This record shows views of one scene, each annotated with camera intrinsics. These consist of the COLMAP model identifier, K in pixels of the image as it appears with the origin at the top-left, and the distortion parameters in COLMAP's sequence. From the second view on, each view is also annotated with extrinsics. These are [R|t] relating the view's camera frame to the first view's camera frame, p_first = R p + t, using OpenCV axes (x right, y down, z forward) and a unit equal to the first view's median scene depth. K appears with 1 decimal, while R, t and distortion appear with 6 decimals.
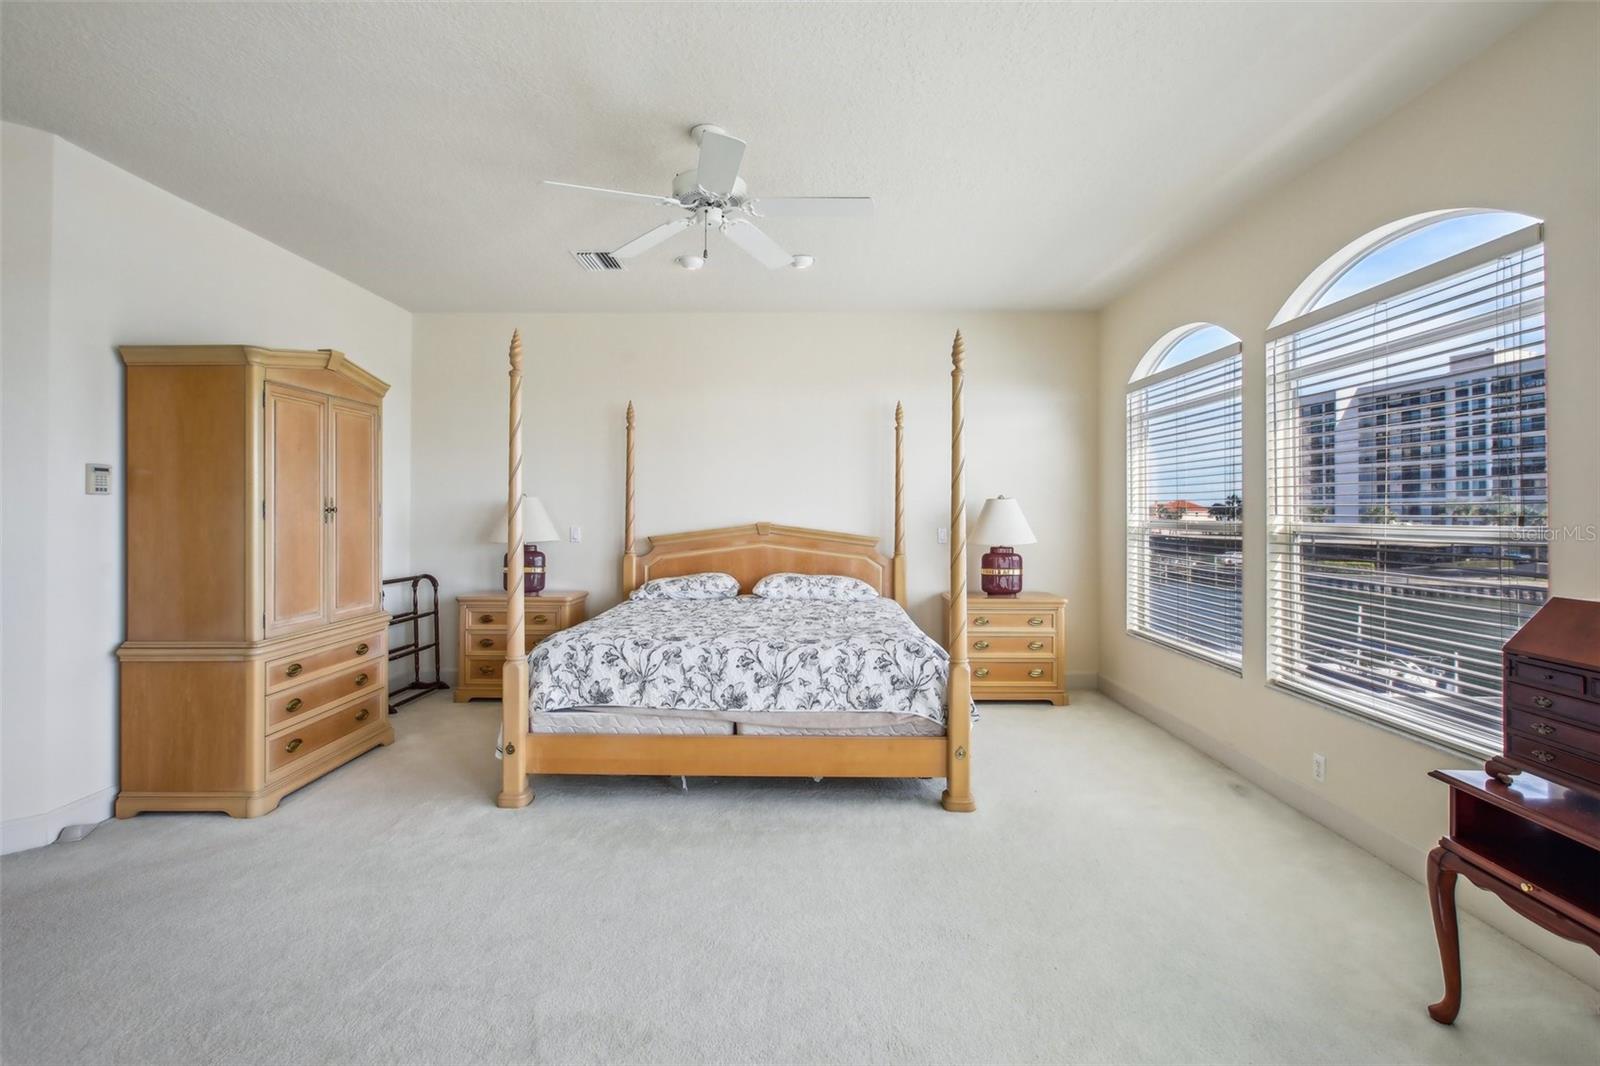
lens RADIAL K [[734.5, 0, 774.6], [0, 734.5, 497.8], [0, 0, 1]] dist [-0.012725, 0.006544]
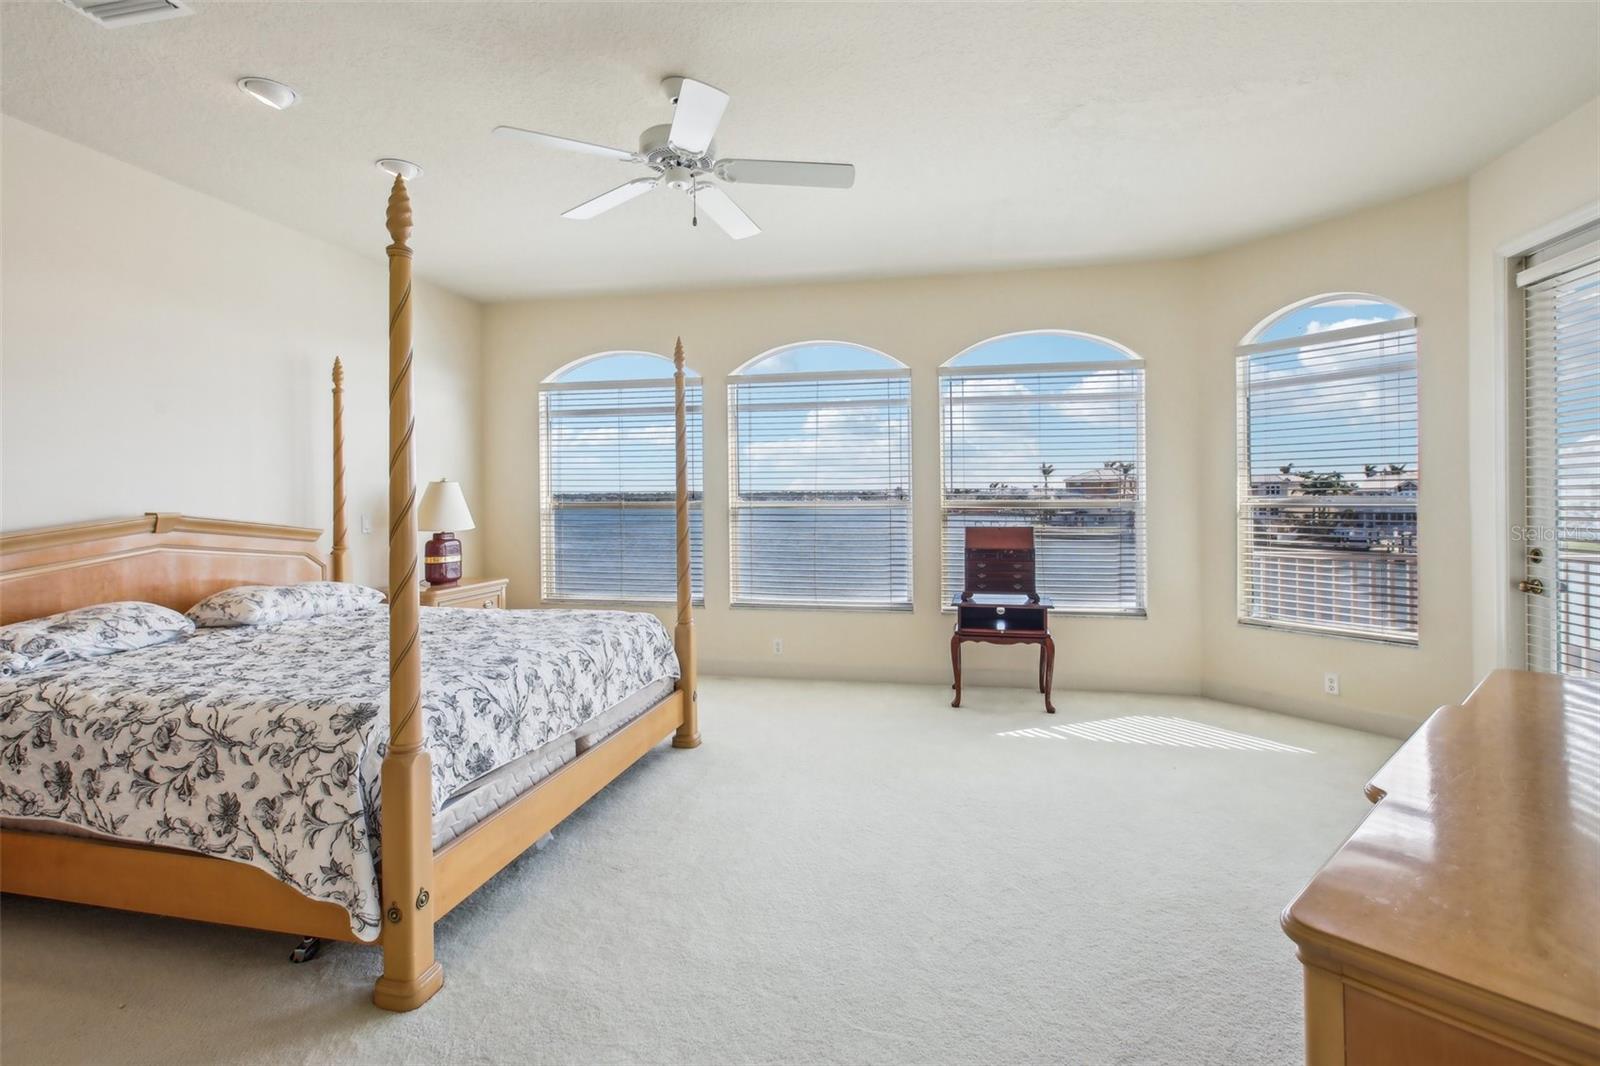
lens RADIAL K [[734.5, 0, 810.0], [0, 734.5, 490.2], [0, 0, 1]] dist [-0.012725, 0.006544]
pose [[0.191598, 0.004585, 0.981463, -0.849088], [-0.013571, 0.999906, -0.002022, 0.012054], [-0.981380, -0.012932, 0.191642, 0.565946]]
